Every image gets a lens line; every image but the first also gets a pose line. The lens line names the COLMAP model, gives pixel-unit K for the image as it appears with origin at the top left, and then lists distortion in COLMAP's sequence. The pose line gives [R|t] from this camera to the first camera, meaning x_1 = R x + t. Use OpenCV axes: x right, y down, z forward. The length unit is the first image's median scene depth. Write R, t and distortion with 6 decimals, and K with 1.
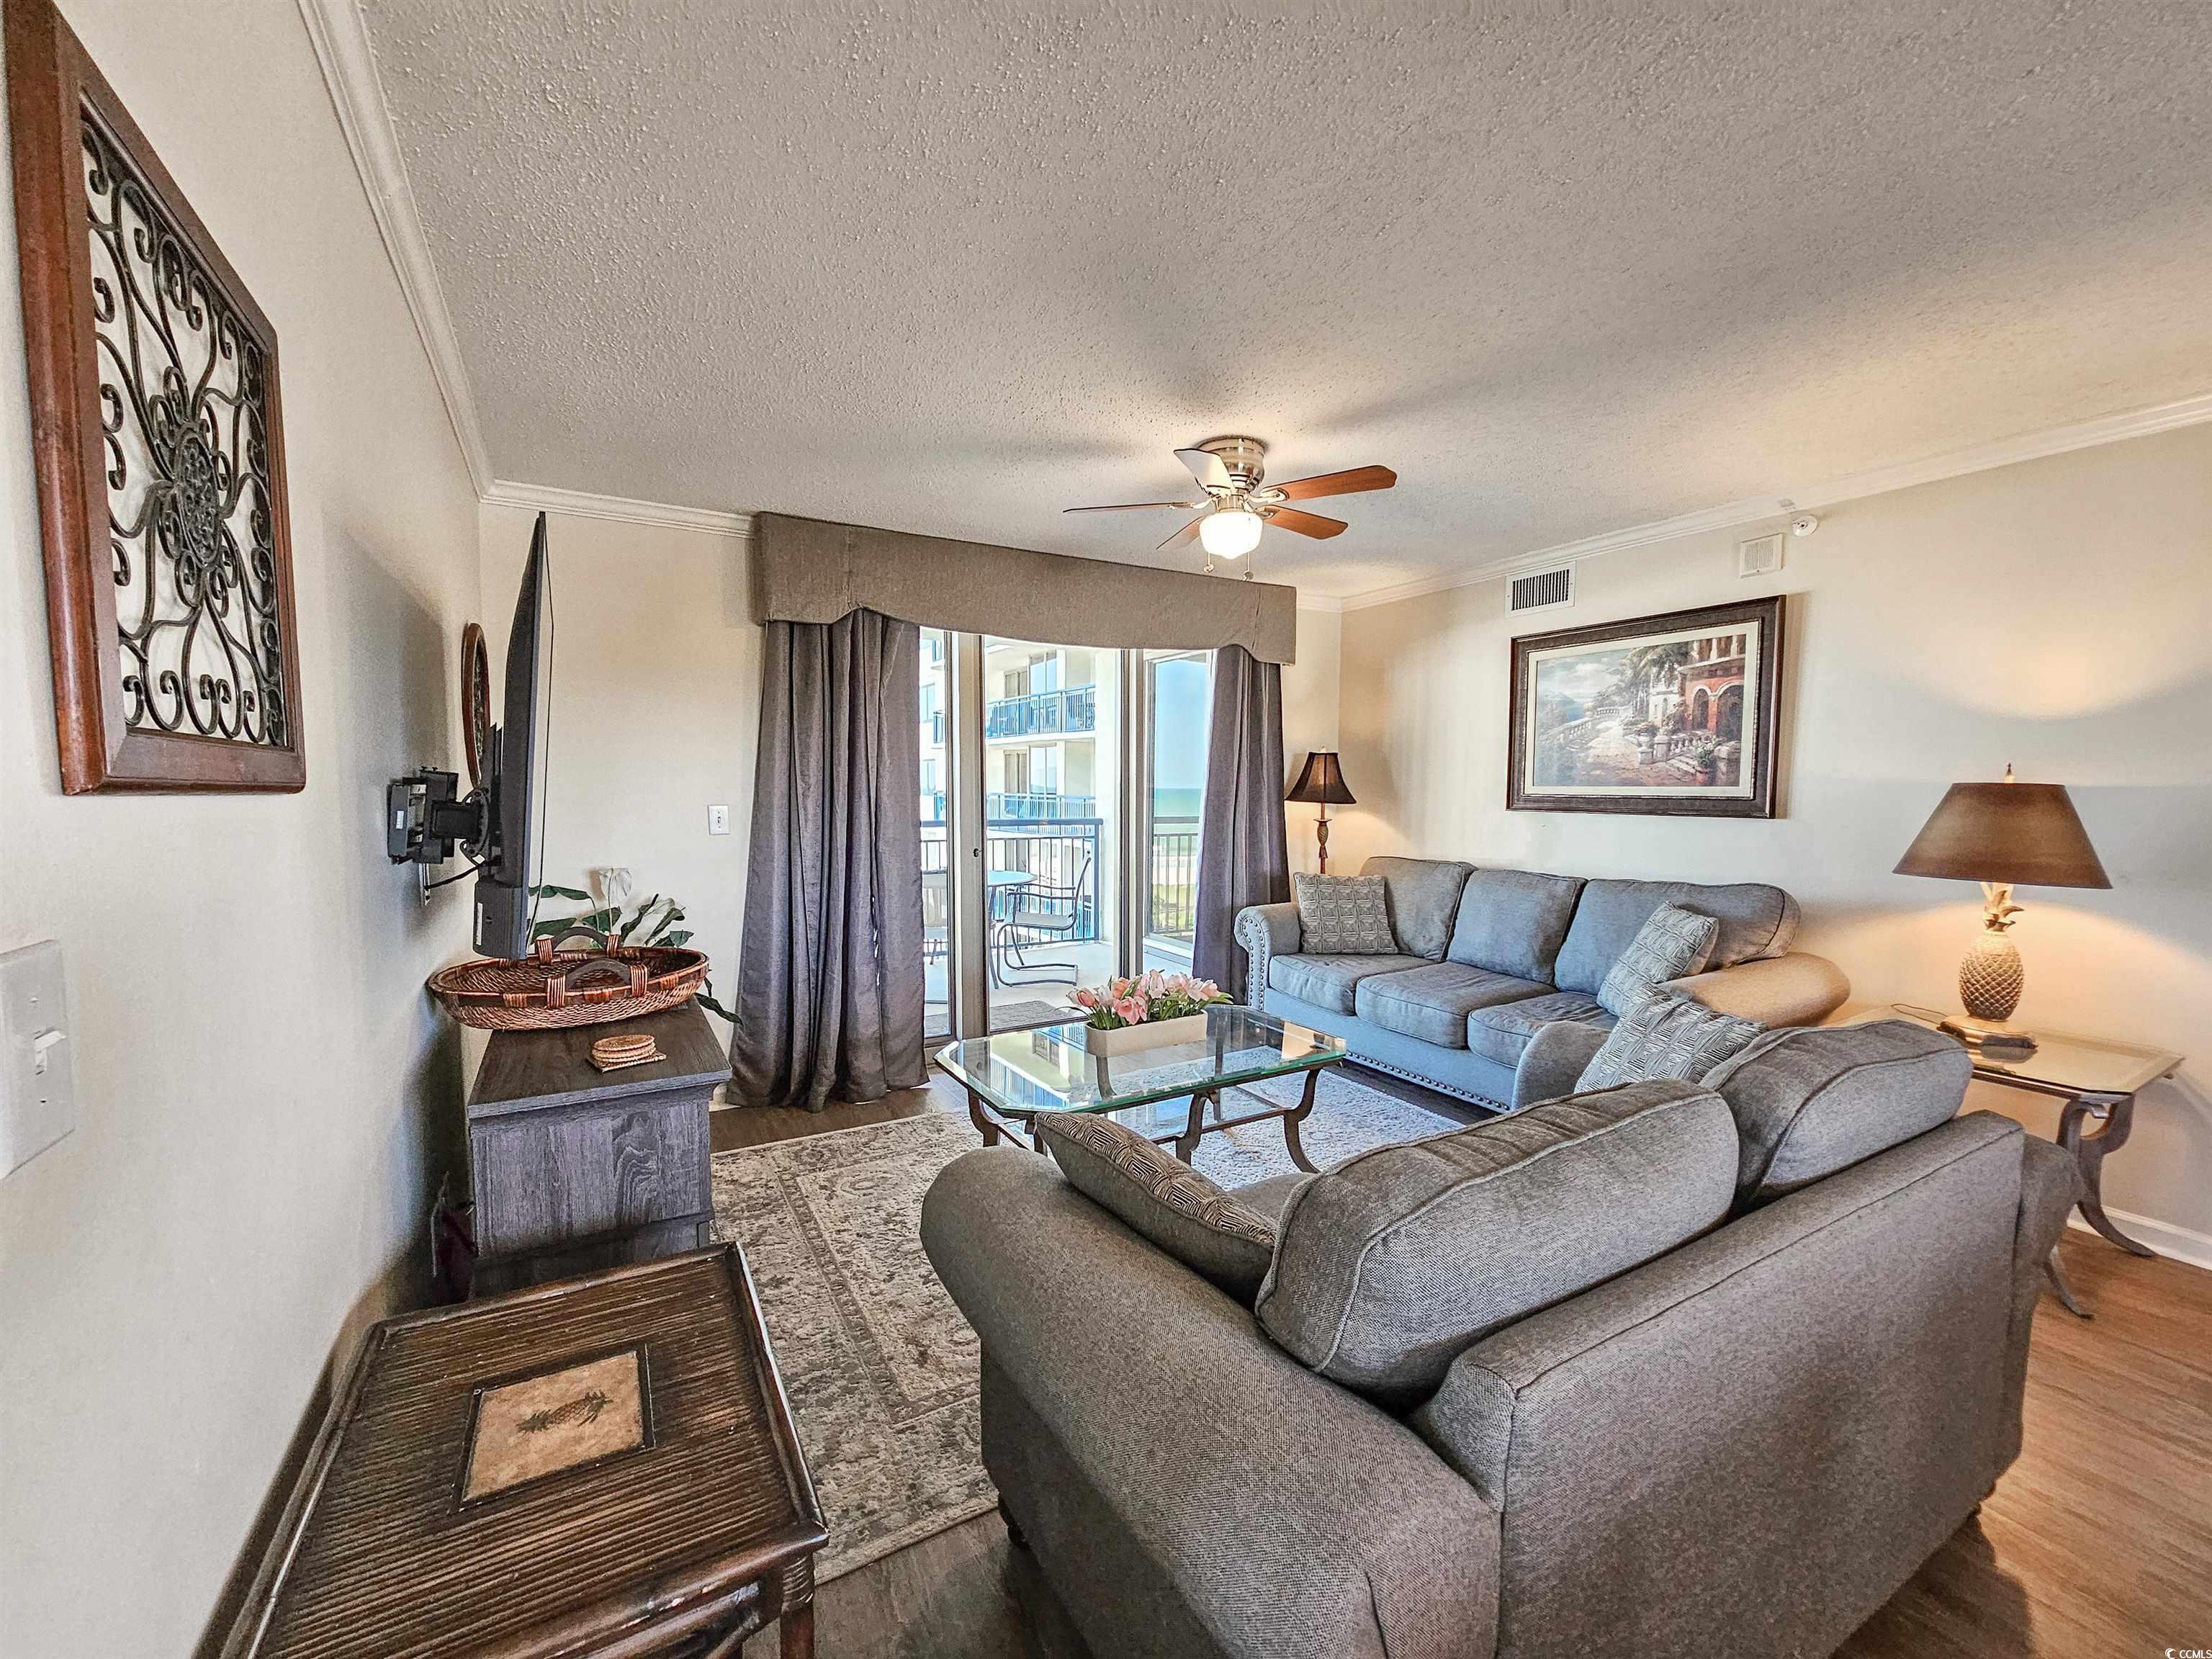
lens RADIAL K [[908.4, 0, 1112.7], [0, 908.4, 854.5], [0, 0, 1]] dist [-0.011345, 0.005232]
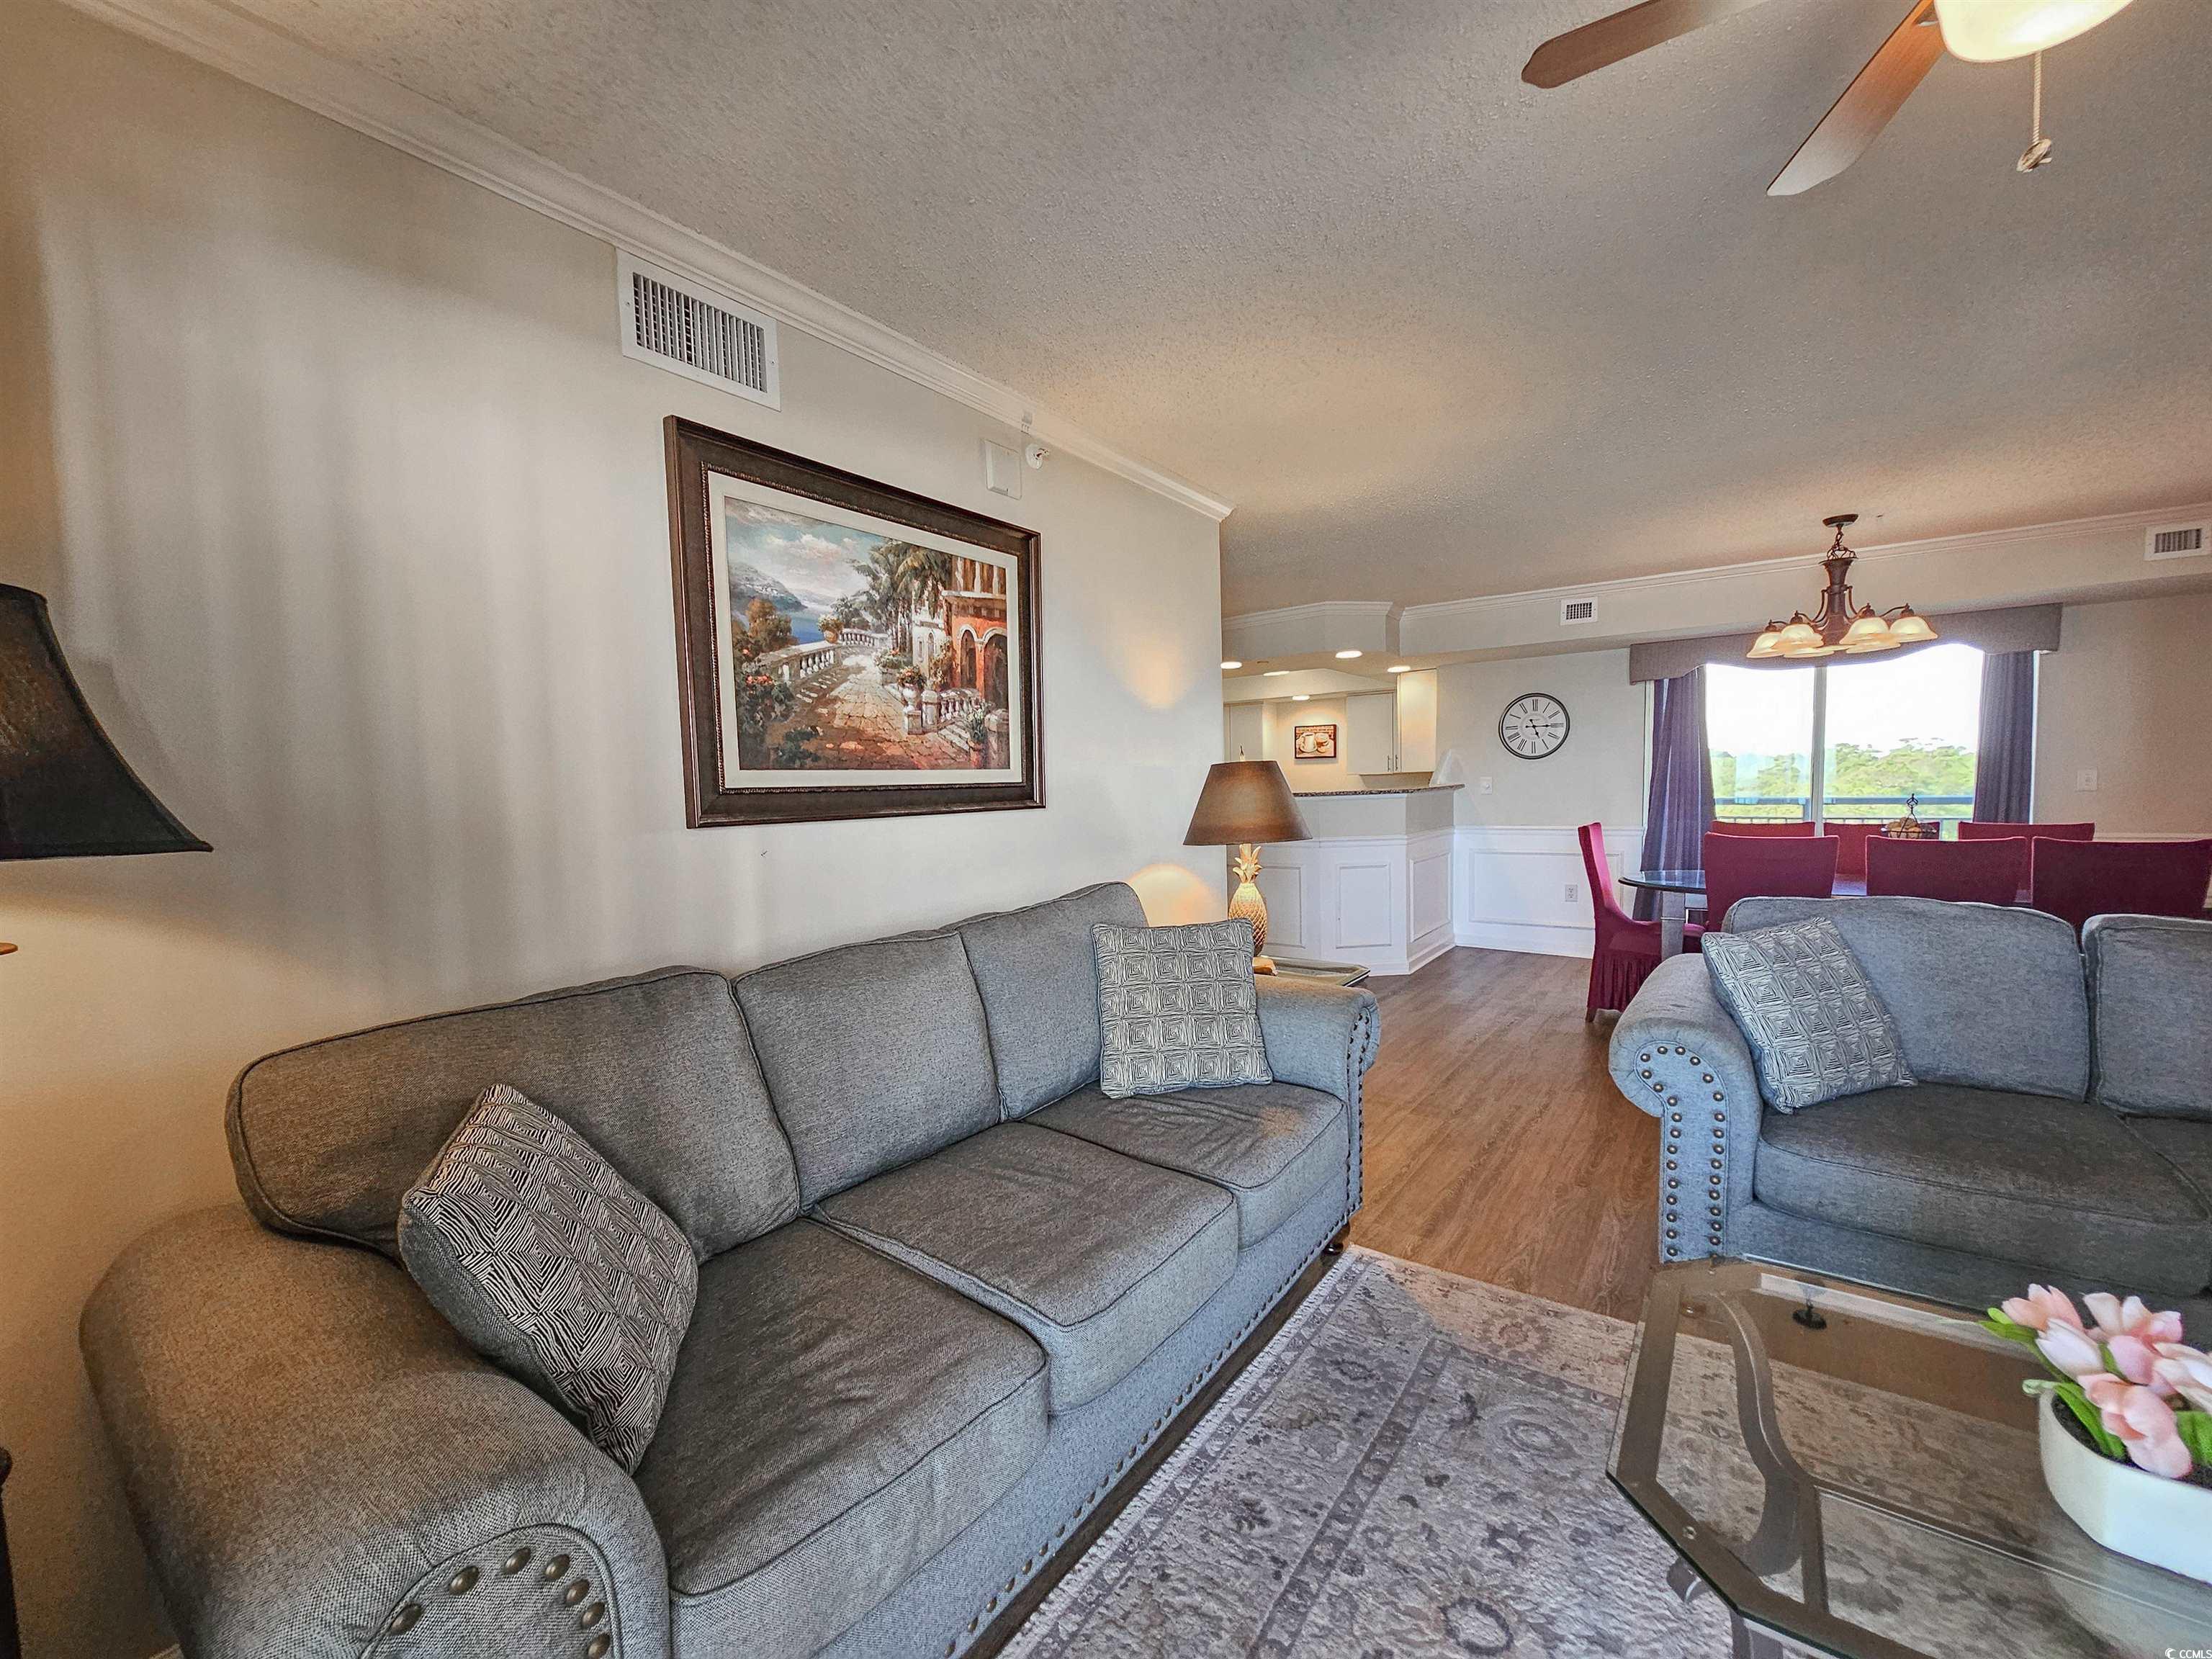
lens RADIAL K [[898.2, 0, 1105.7], [0, 898.2, 854.1], [0, 0, 1]] dist [-0.008509, 0.004206]
pose [[-0.401346, -0.062331, 0.913803, -0.037156], [0.097915, 0.989045, 0.110468, -0.076355], [-0.910678, 0.133811, -0.390846, 1.176642]]
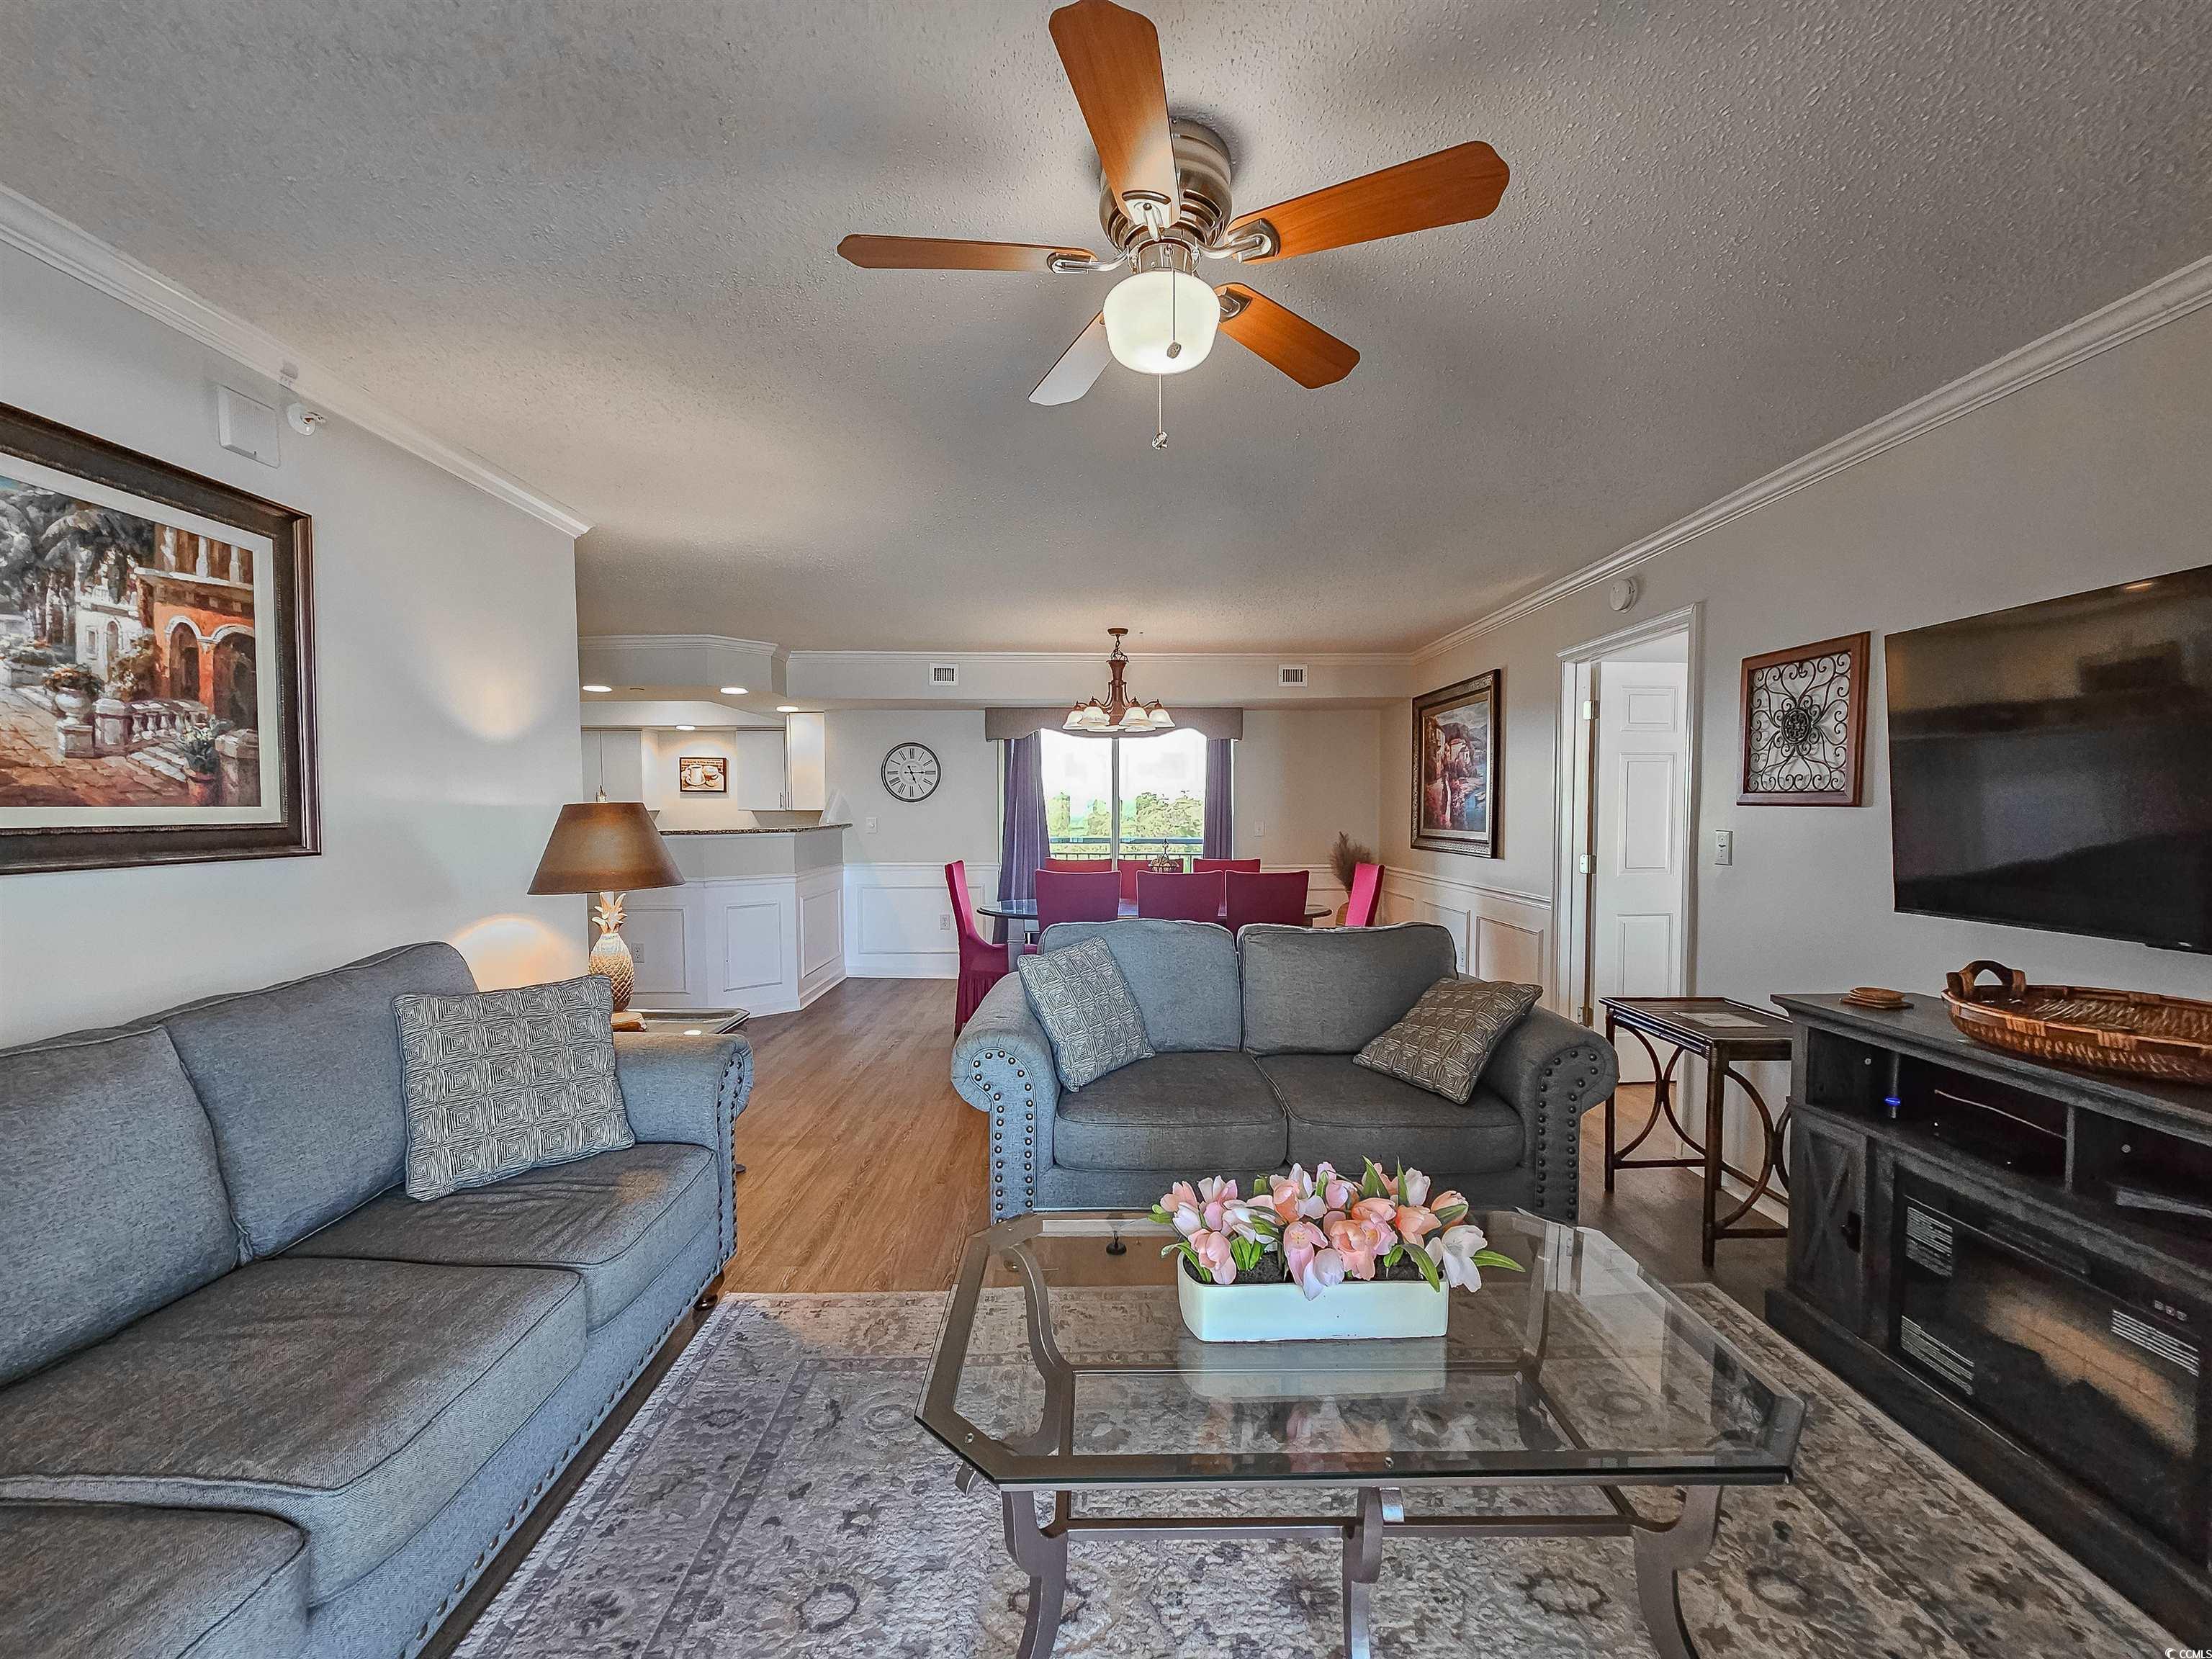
lens RADIAL K [[898.2, 0, 1105.7], [0, 898.2, 854.1], [0, 0, 1]] dist [-0.008509, 0.004206]
pose [[-0.869995, -0.026674, 0.492339, -0.082492], [0.037250, 0.992126, 0.119575, -0.089605], [-0.491652, 0.122370, -0.862151, 1.182763]]
